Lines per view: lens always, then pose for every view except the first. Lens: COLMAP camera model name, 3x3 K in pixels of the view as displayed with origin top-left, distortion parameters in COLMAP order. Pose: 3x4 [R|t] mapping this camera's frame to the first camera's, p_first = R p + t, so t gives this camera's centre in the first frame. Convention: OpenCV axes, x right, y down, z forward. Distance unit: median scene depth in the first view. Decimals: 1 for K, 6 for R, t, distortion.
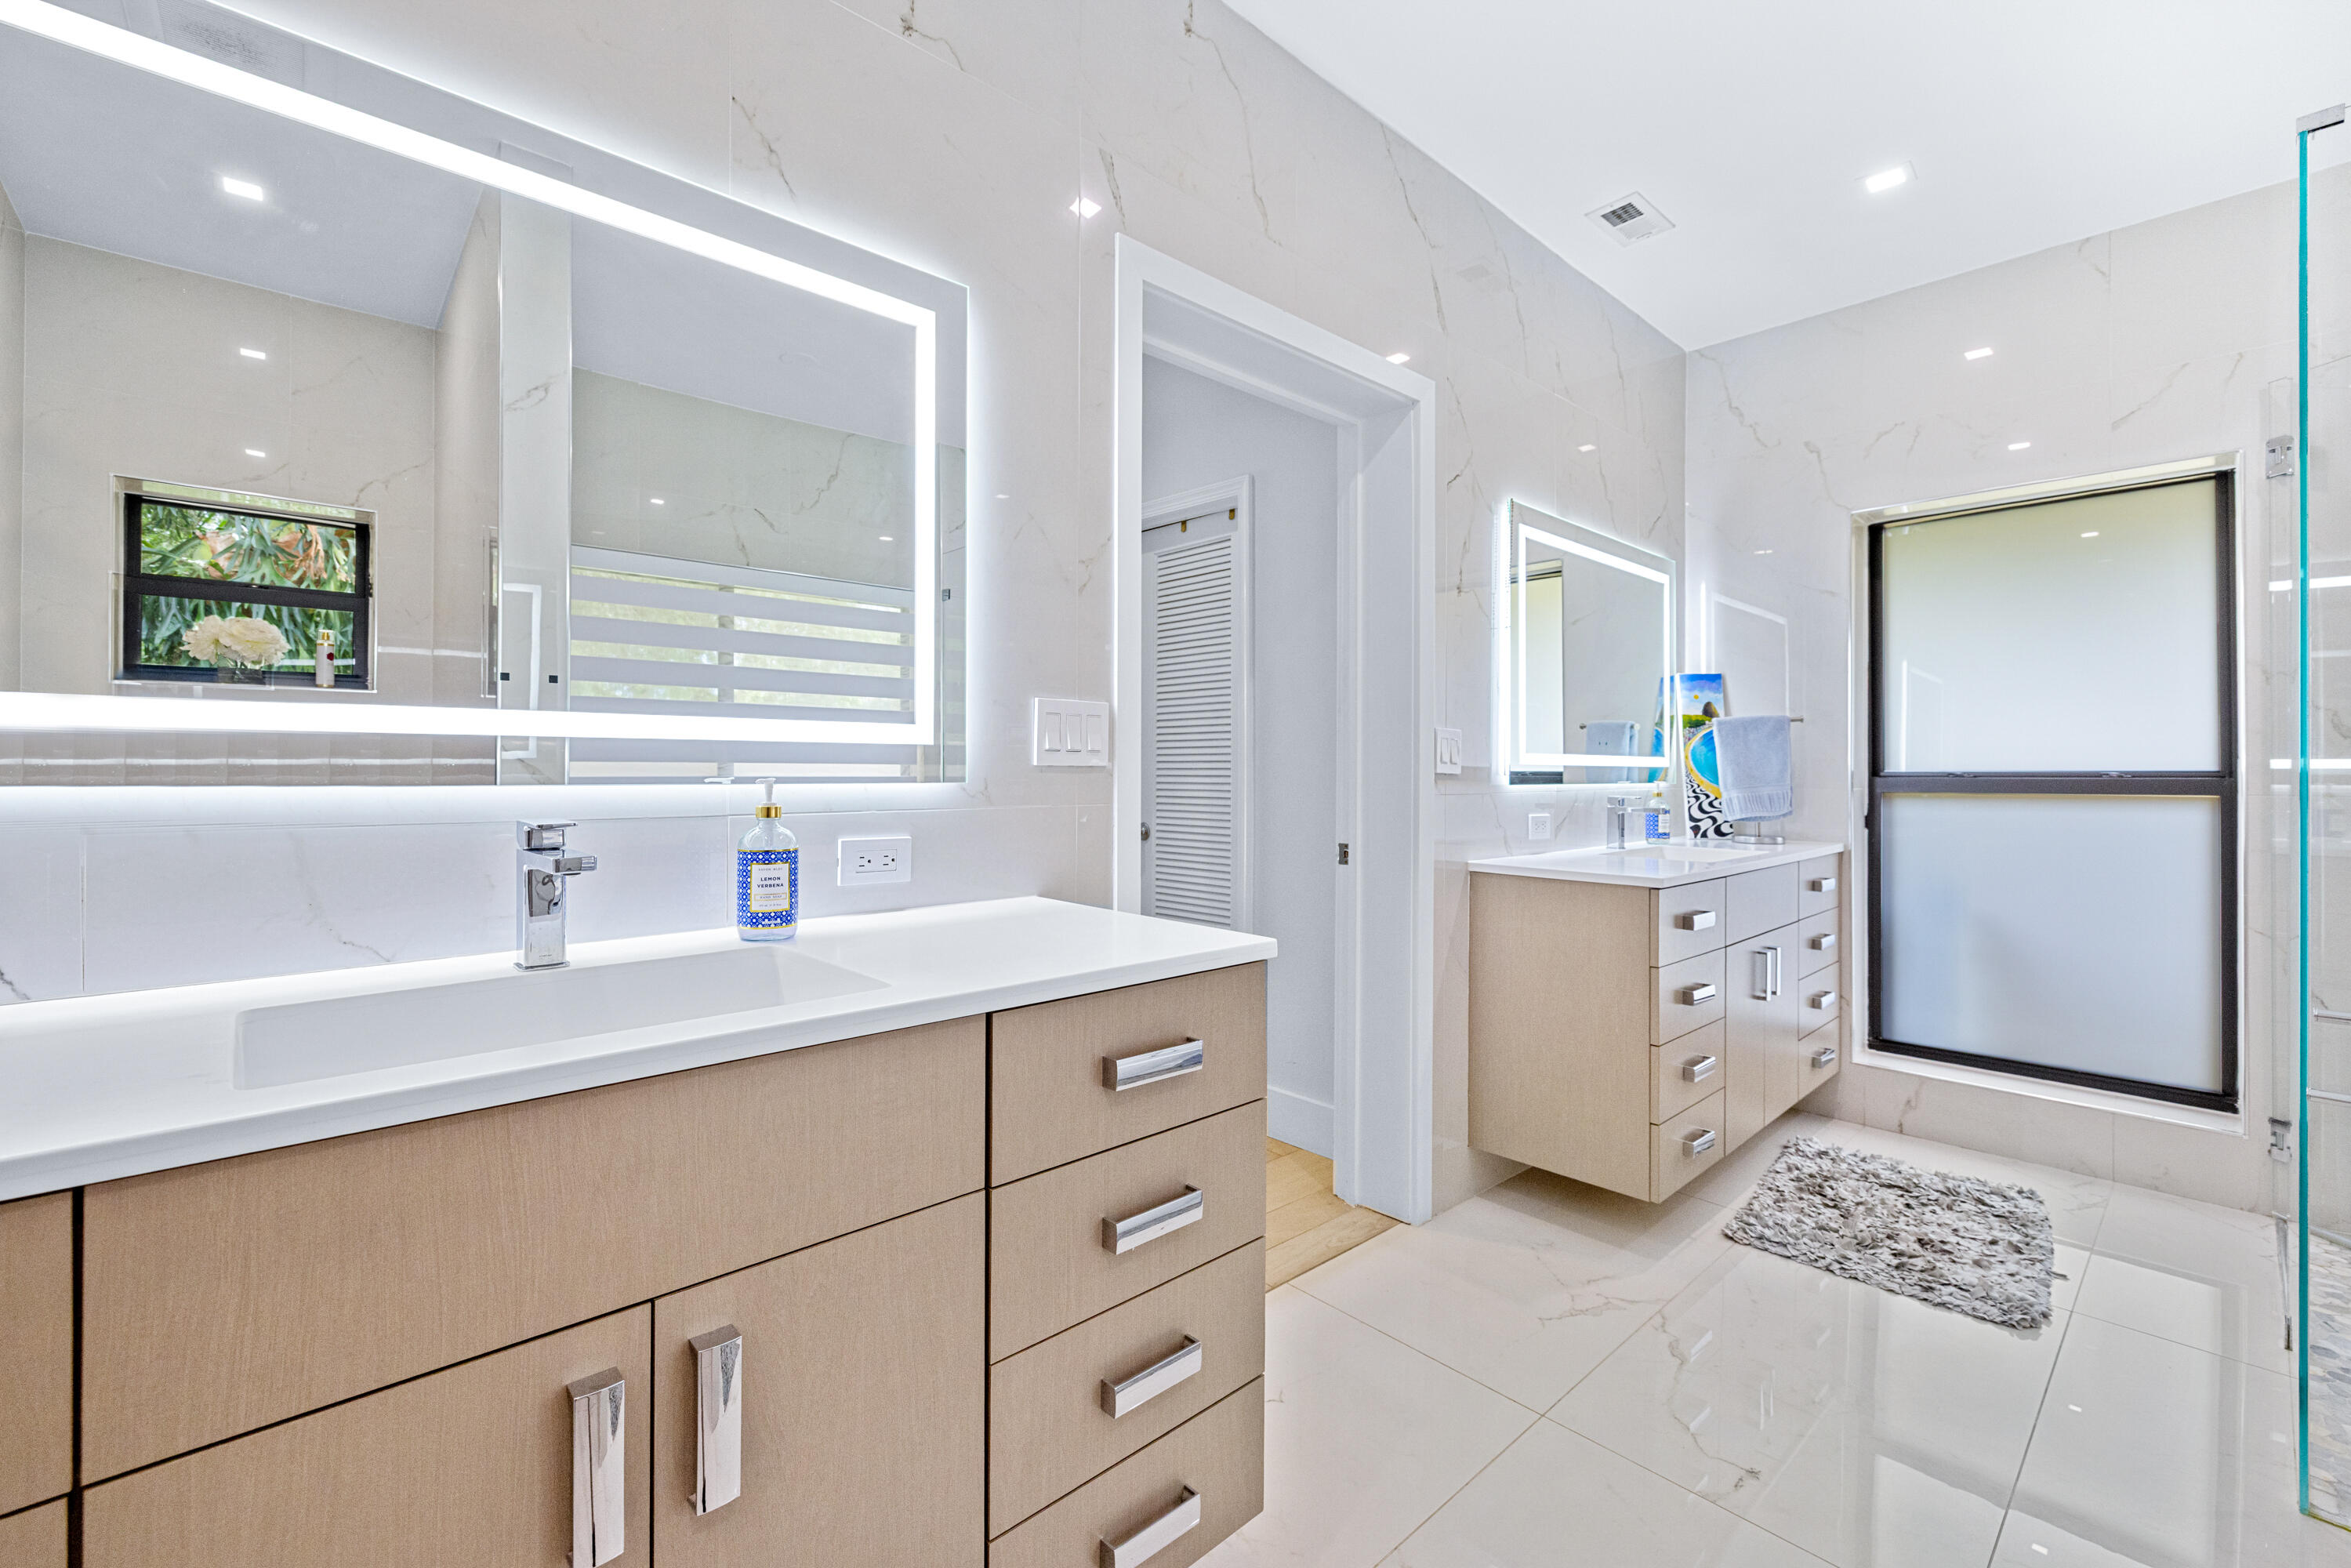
lens RADIAL K [[994.3, 0, 1163.9], [0, 994.3, 769.6], [0, 0, 1]] dist [-0.000852, -0.000301]
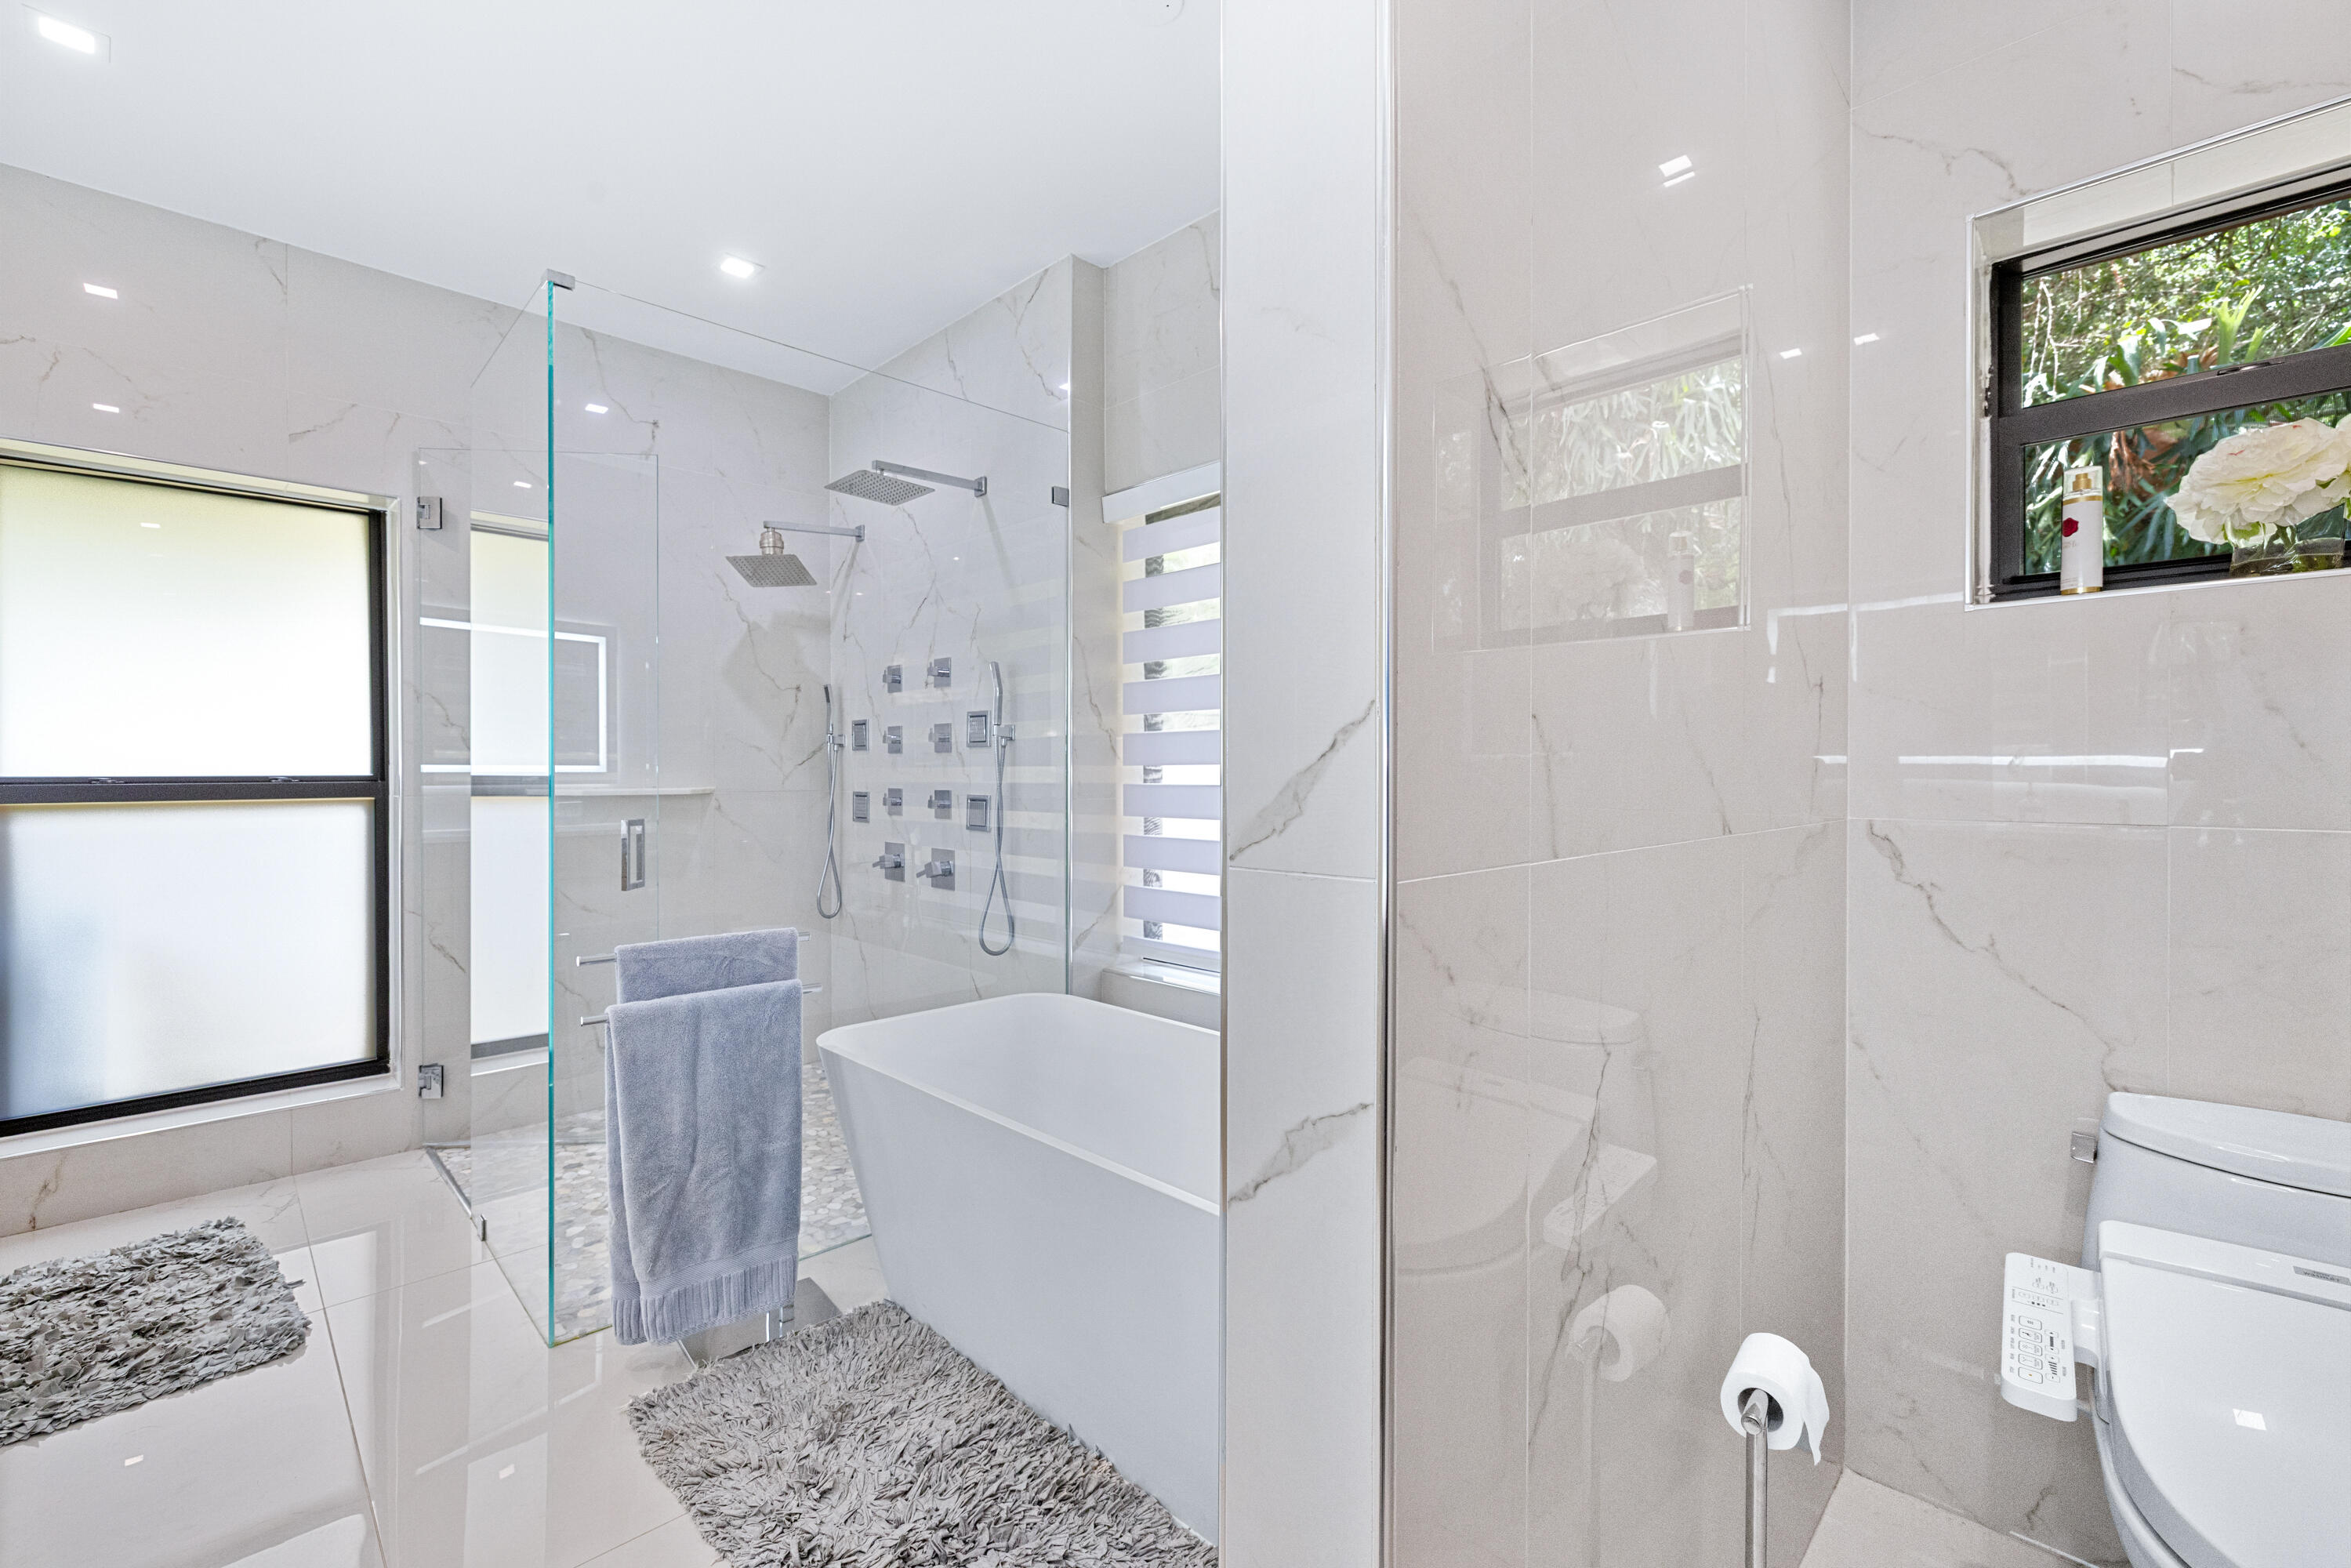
lens RADIAL K [[994.3, 0, 1159.1], [0, 994.3, 781.7], [0, 0, 1]] dist [-0.000852, -0.000301]
pose [[-0.036041, -0.011186, 0.999288, -0.105393], [0.001703, 0.999935, 0.011255, -0.002494], [-0.999349, 0.002107, -0.036020, 0.153594]]
